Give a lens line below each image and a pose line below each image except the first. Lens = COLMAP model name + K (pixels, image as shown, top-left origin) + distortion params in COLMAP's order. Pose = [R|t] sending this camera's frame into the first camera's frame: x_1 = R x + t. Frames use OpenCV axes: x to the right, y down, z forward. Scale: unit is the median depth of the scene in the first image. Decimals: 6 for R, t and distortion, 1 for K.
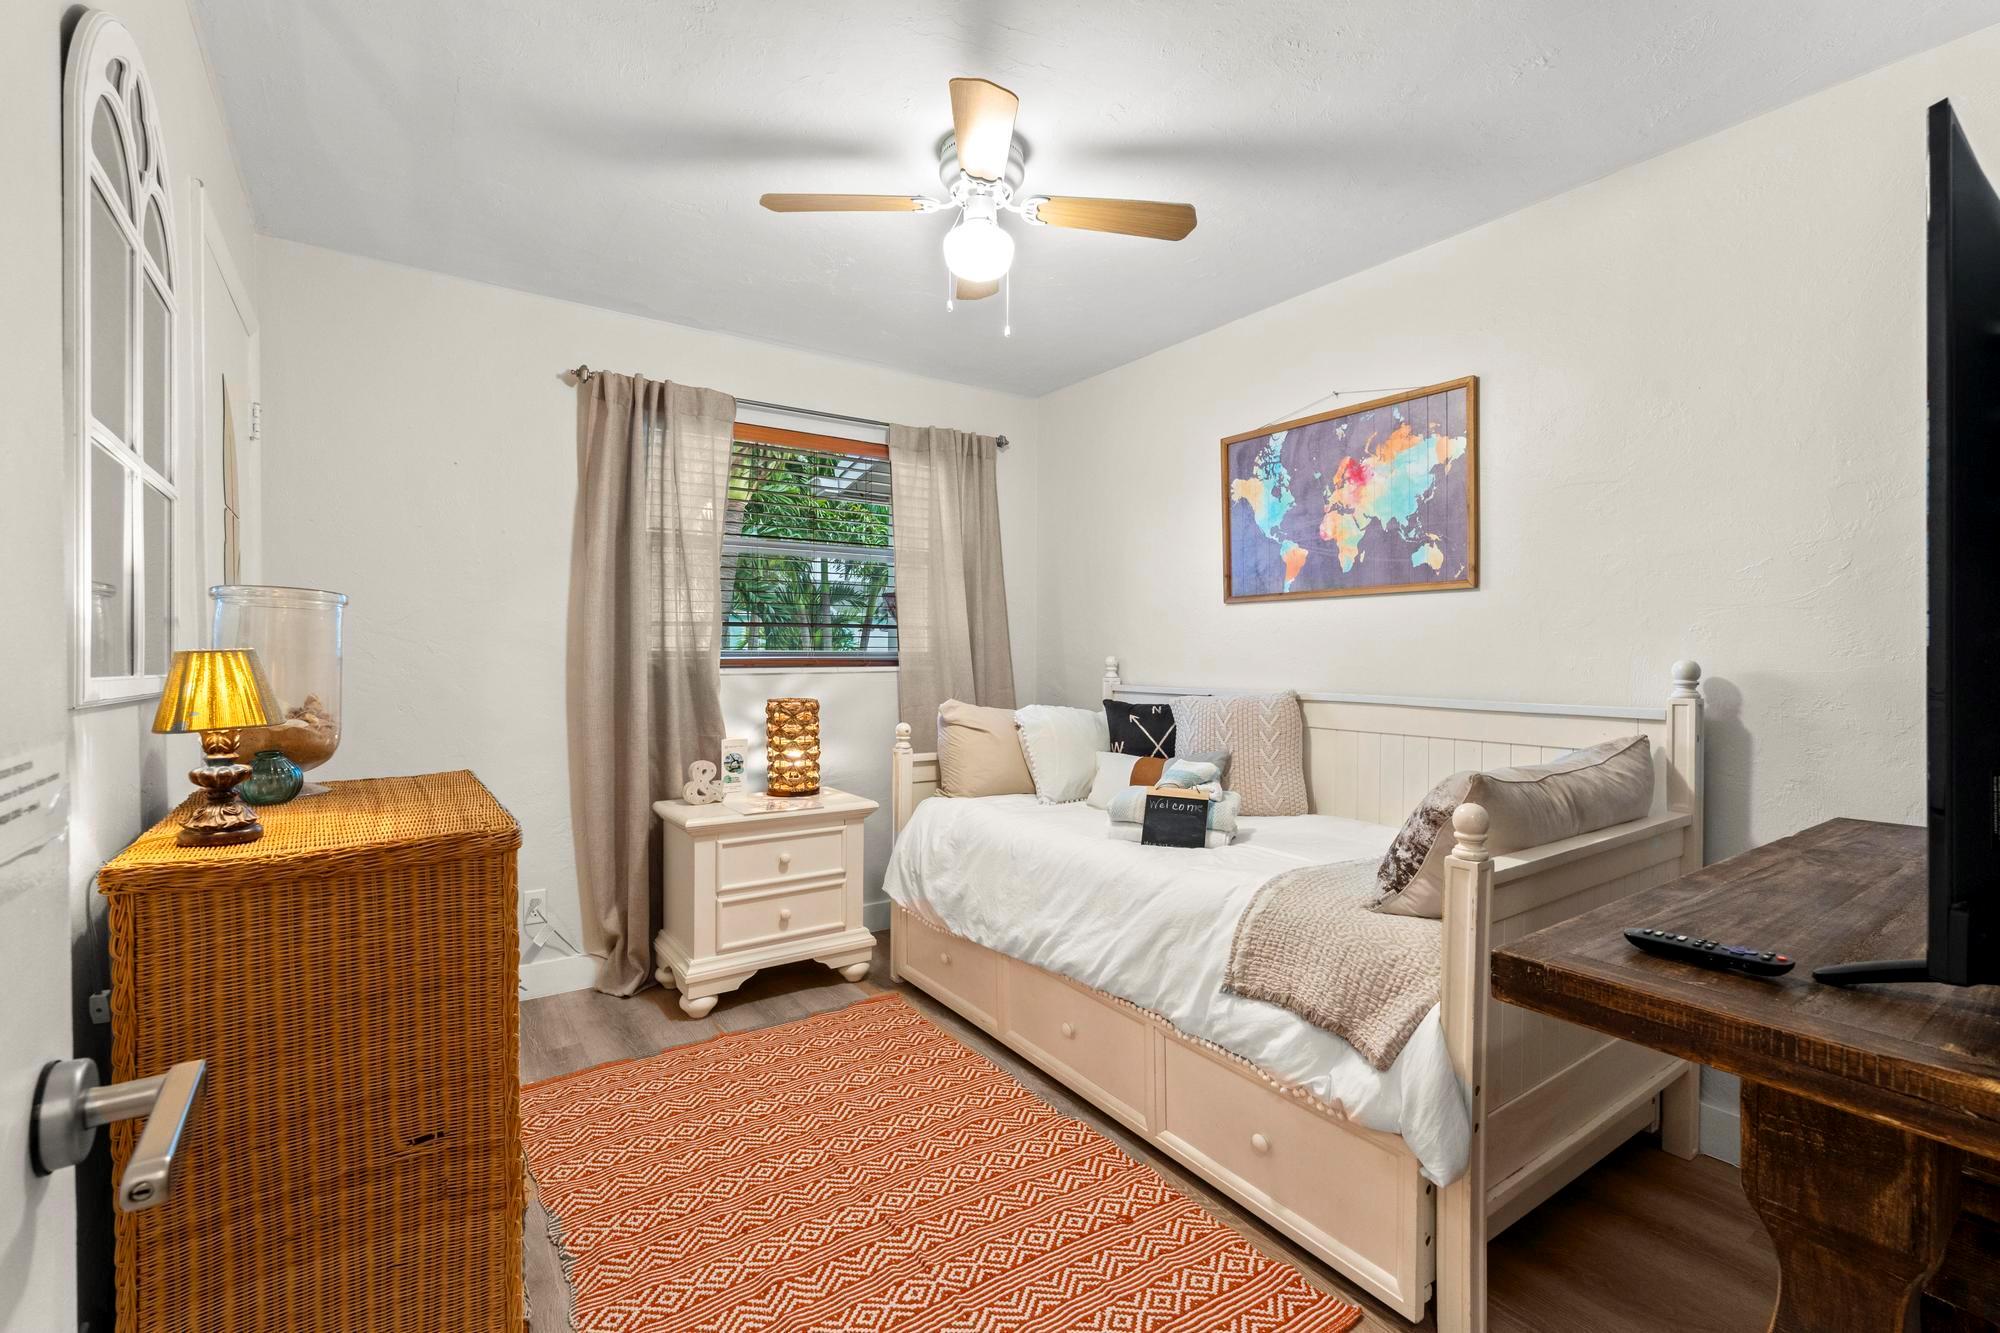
lens RADIAL K [[865.4, 0, 1006.2], [0, 865.4, 670.9], [0, 0, 1]] dist [0.002936, 0.000336]
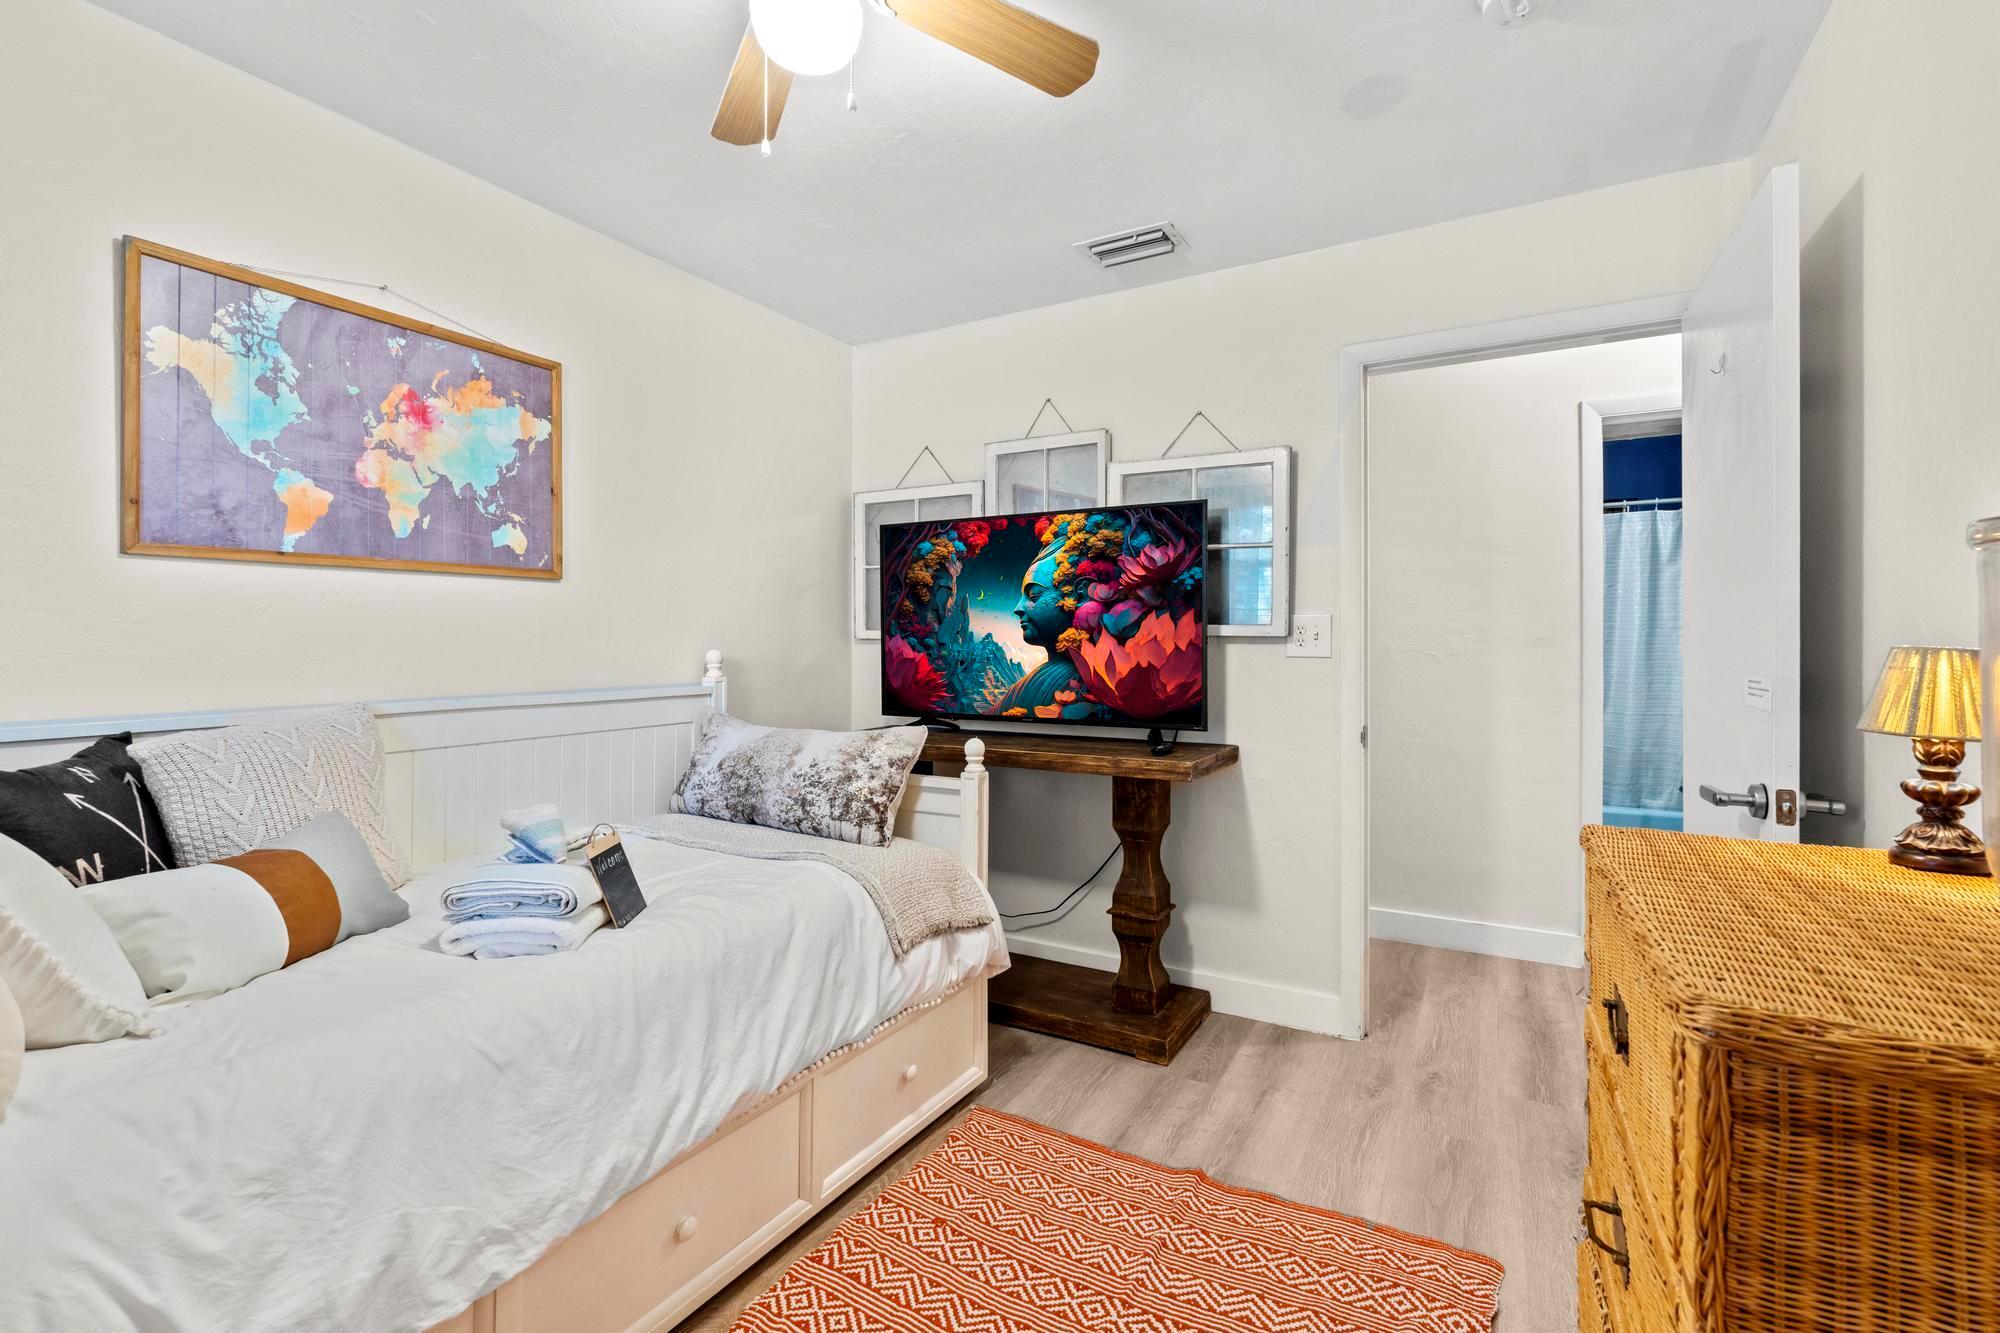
lens RADIAL K [[886.8, 0, 999.9], [0, 886.8, 647.6], [0, 0, 1]] dist [-0.014562, 0.000017]
pose [[-0.427620, -0.007150, 0.903930, -0.511482], [0.020635, 0.999631, 0.017668, -0.023291], [-0.903723, 0.026208, -0.427315, 0.868073]]
